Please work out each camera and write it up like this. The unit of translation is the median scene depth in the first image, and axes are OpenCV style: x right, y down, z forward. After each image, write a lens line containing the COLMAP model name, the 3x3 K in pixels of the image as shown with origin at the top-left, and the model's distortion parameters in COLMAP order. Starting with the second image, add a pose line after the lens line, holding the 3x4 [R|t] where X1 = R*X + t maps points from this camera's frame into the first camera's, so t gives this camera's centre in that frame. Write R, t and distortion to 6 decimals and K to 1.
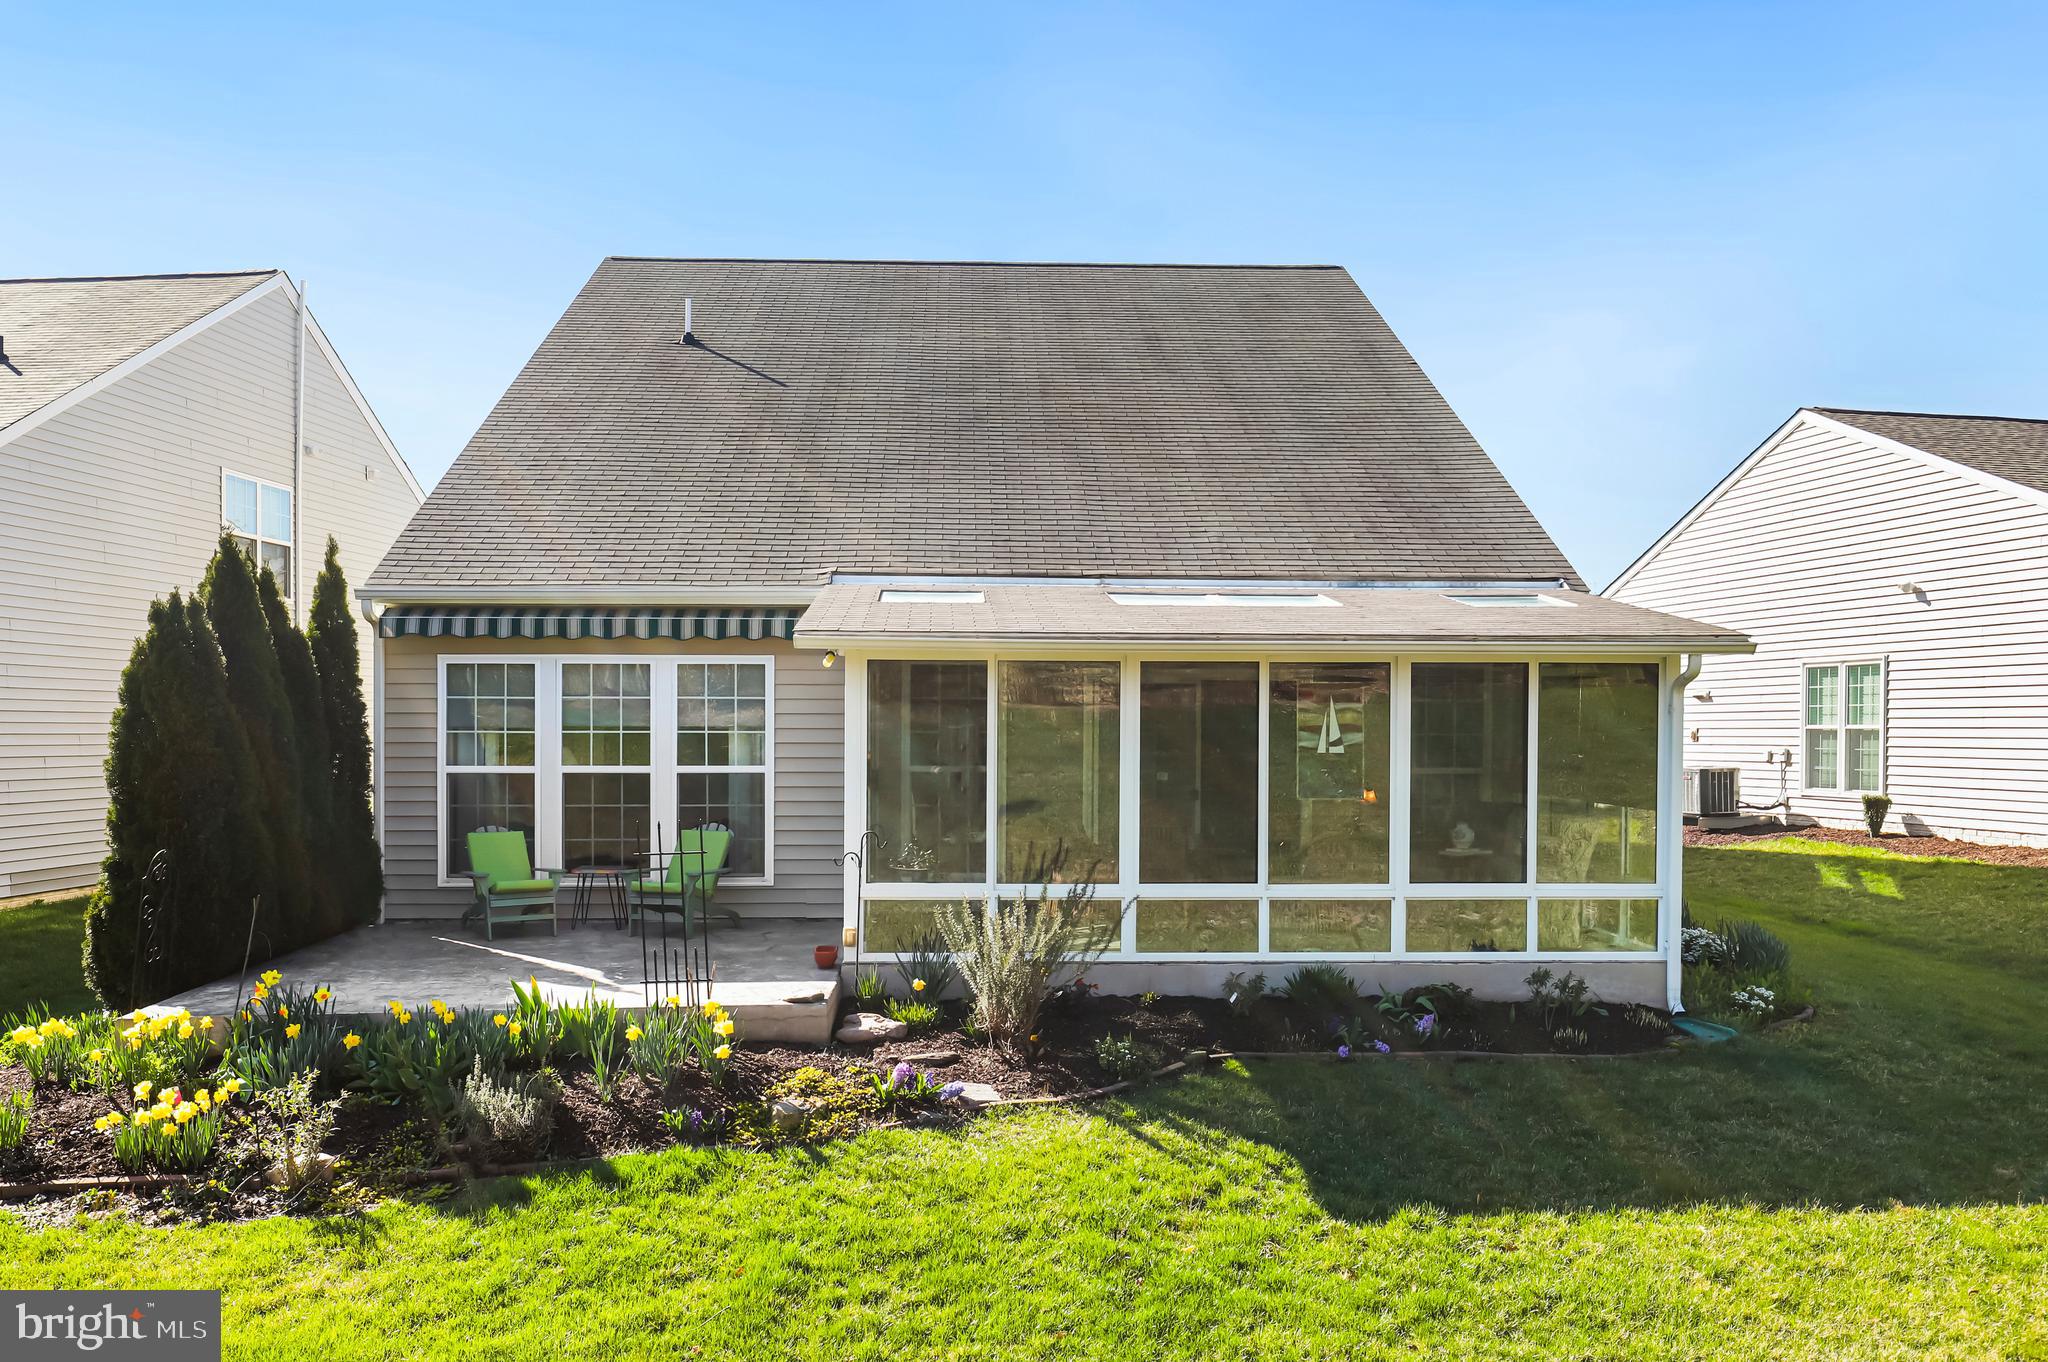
lens RADIAL K [[1753.2, 0, 931.4], [0, 1753.2, 688.6], [0, 0, 1]] dist [-0.006946, 0.001671]
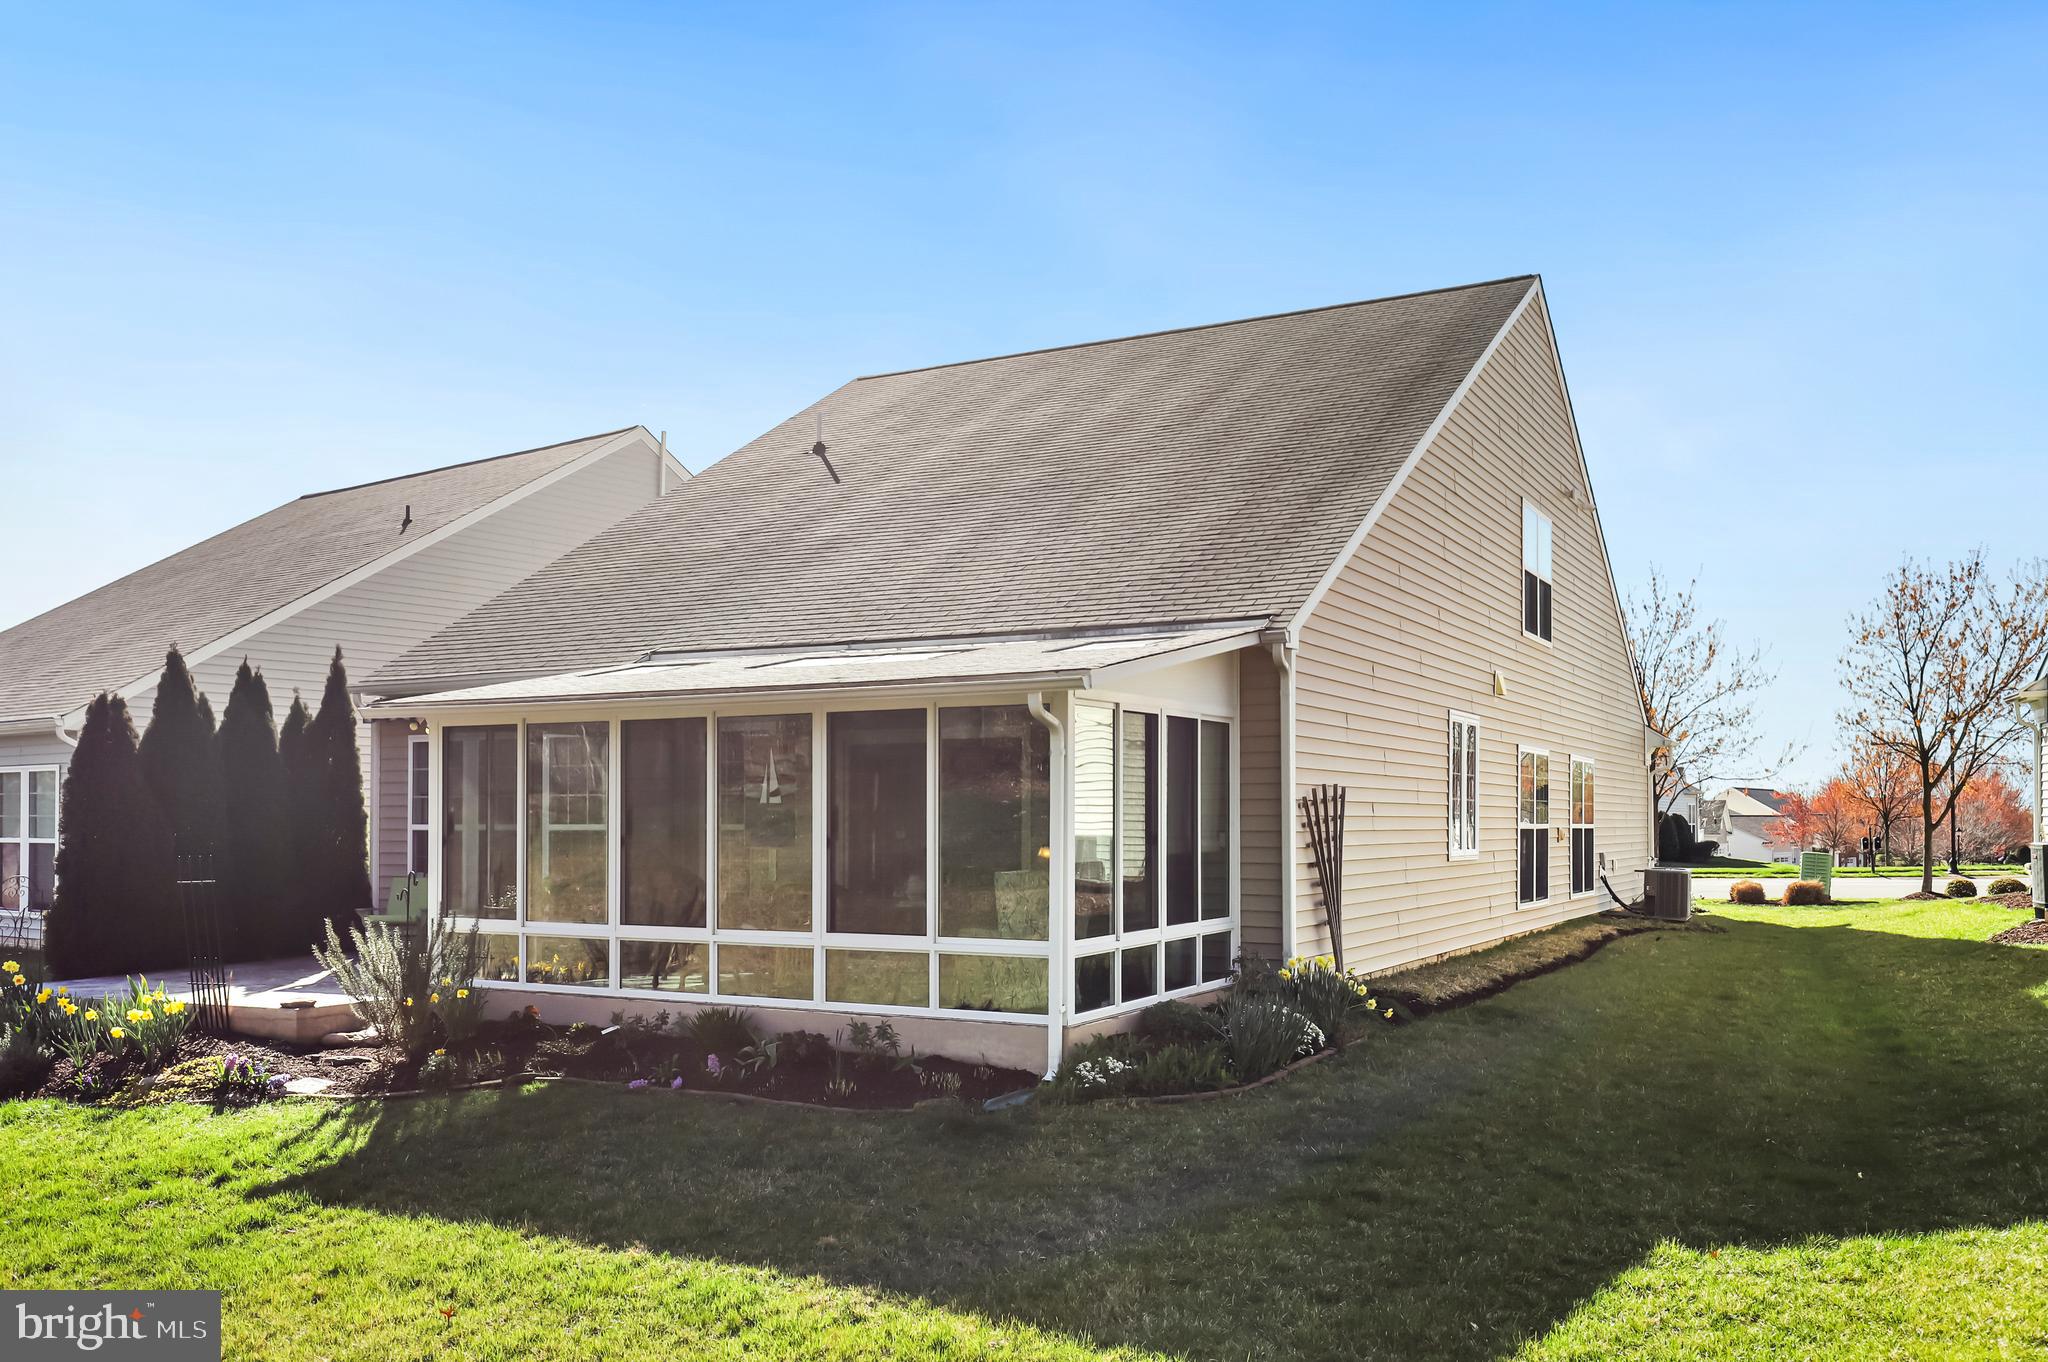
lens RADIAL K [[1753.2, 0, 931.4], [0, 1753.2, 688.6], [0, 0, 1]] dist [-0.006946, 0.001671]
pose [[0.848092, -0.042294, -0.528158, 0.860187], [0.014746, 0.998307, -0.056265, 0.028967], [0.529643, 0.039930, 0.847280, 0.174347]]
